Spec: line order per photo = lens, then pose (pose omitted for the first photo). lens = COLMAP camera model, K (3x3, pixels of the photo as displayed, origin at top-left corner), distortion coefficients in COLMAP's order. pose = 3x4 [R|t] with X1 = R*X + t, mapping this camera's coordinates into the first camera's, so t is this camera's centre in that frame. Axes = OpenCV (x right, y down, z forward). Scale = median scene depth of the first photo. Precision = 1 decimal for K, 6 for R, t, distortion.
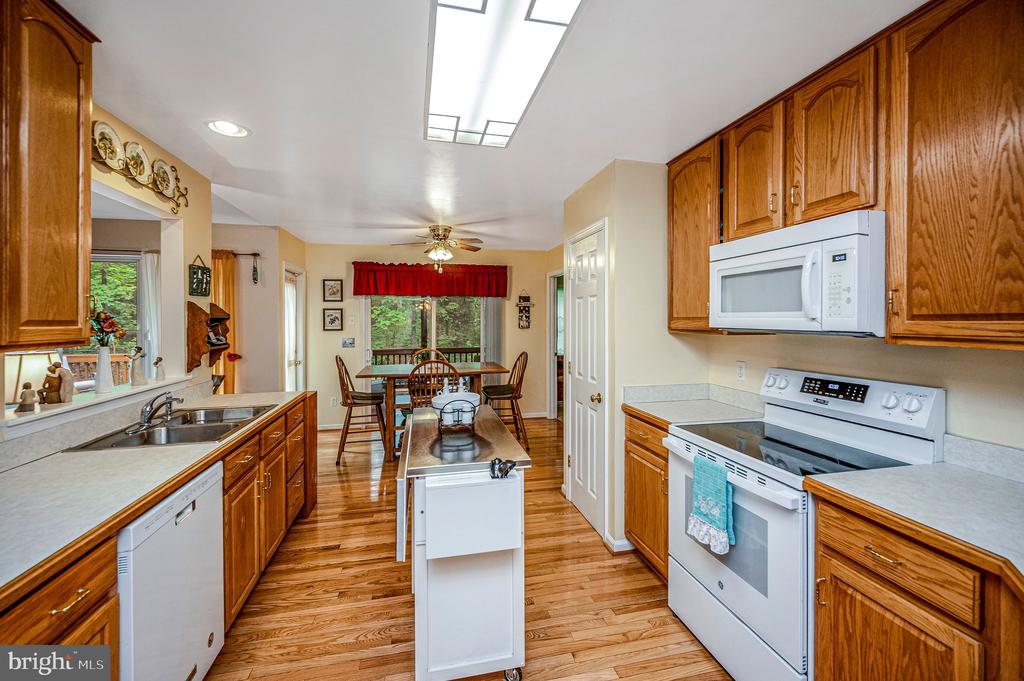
lens RADIAL K [[424.5, 0, 526.0], [0, 424.5, 319.6], [0, 0, 1]] dist [0.006213, -0.000748]
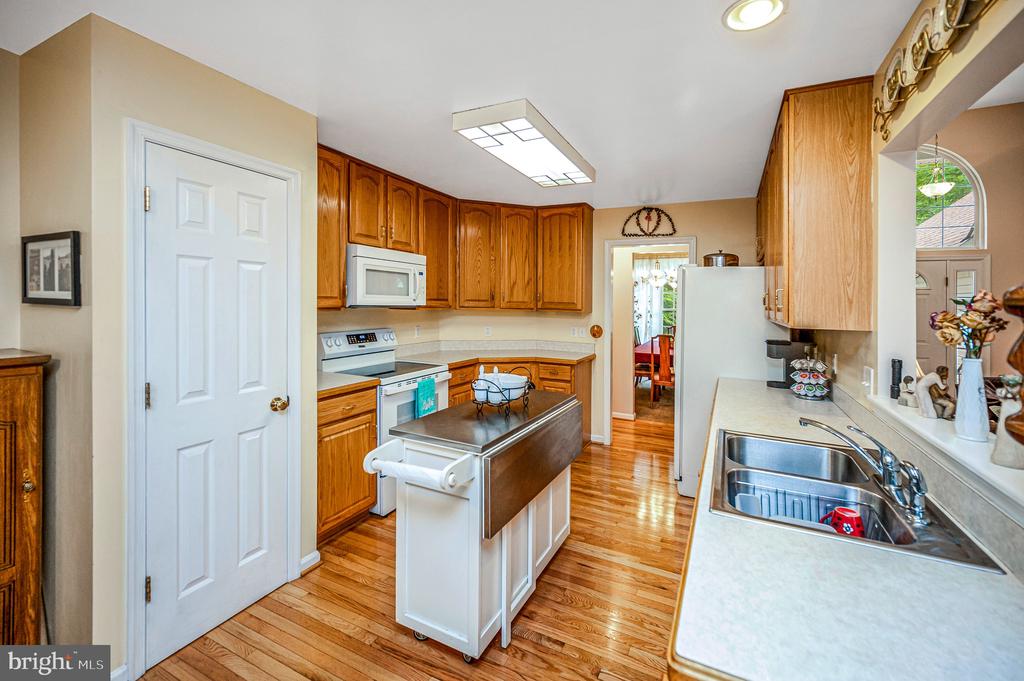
lens RADIAL K [[424.5, 0, 521.2], [0, 424.5, 303.5], [0, 0, 1]] dist [0.006213, -0.000748]
pose [[-0.765211, -0.016769, 0.643561, -0.332422], [-0.019541, 0.999805, 0.002817, -0.000235], [-0.643483, -0.010420, -0.765390, 0.689242]]
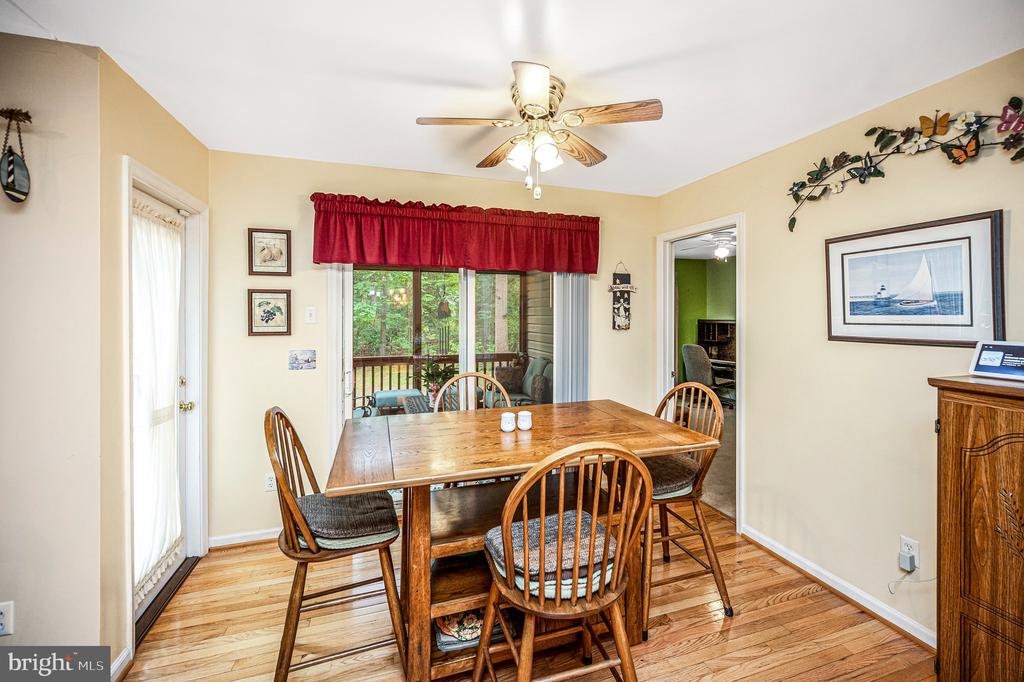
lens RADIAL K [[415.3, 0, 511.6], [0, 415.3, 313.2], [0, 0, 1]] dist [0.006695, -0.000603]
pose [[0.997347, 0.004348, 0.072664, -0.216243], [-0.004056, 0.999983, -0.004167, 0.001569], [-0.072681, 0.003861, 0.997348, 0.512725]]
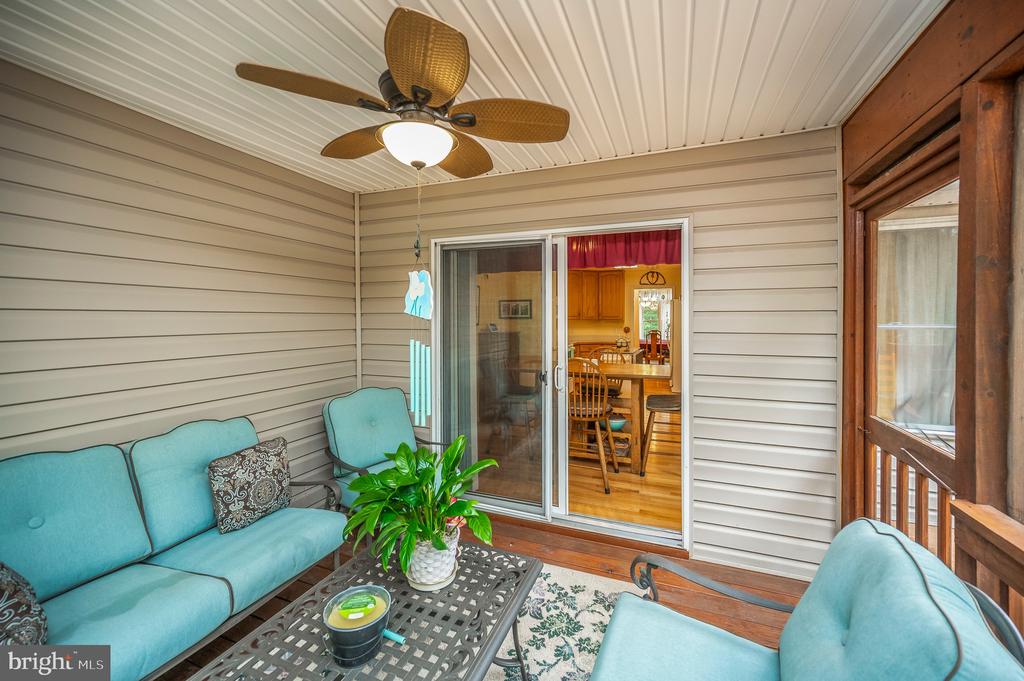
lens RADIAL K [[424.5, 0, 478.9], [0, 424.5, 320.6], [0, 0, 1]] dist [0.006213, -0.000748]
pose [[-0.772816, -0.004394, 0.634615, -0.552599], [-0.000297, 0.999978, 0.006563, 0.005901], [-0.634630, 0.004884, -0.772800, 1.717988]]
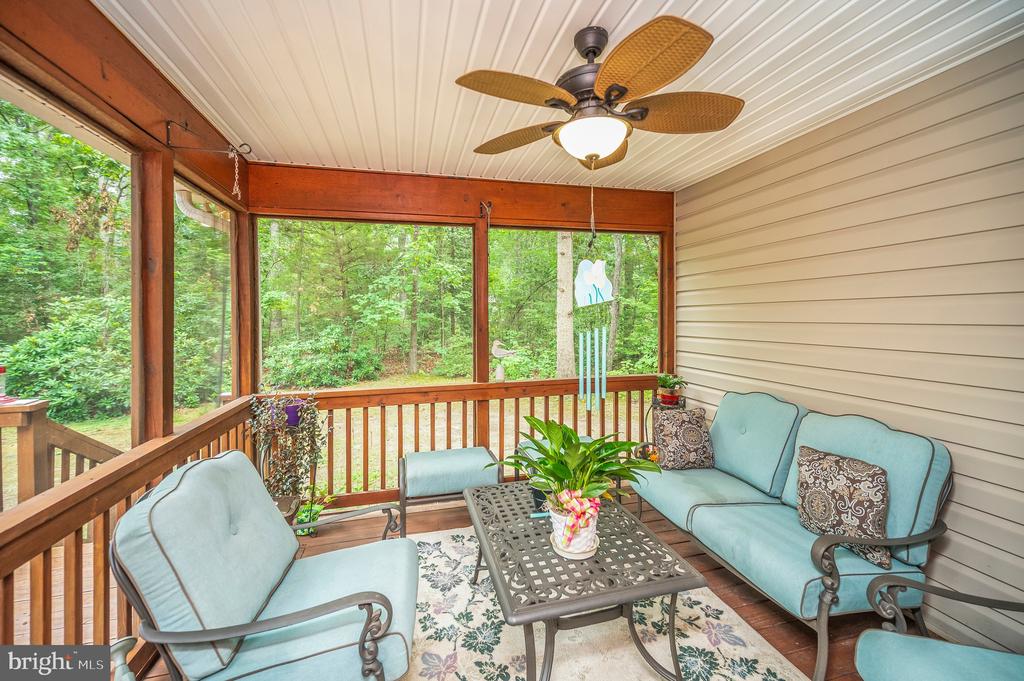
lens RADIAL K [[424.5, 0, 517.4], [0, 424.5, 316.2], [0, 0, 1]] dist [0.006213, -0.000748]
pose [[0.999838, -0.004304, 0.017479, -0.349976], [0.004273, 0.999989, 0.001772, 0.015527], [-0.017486, -0.001697, 0.999846, 1.047080]]
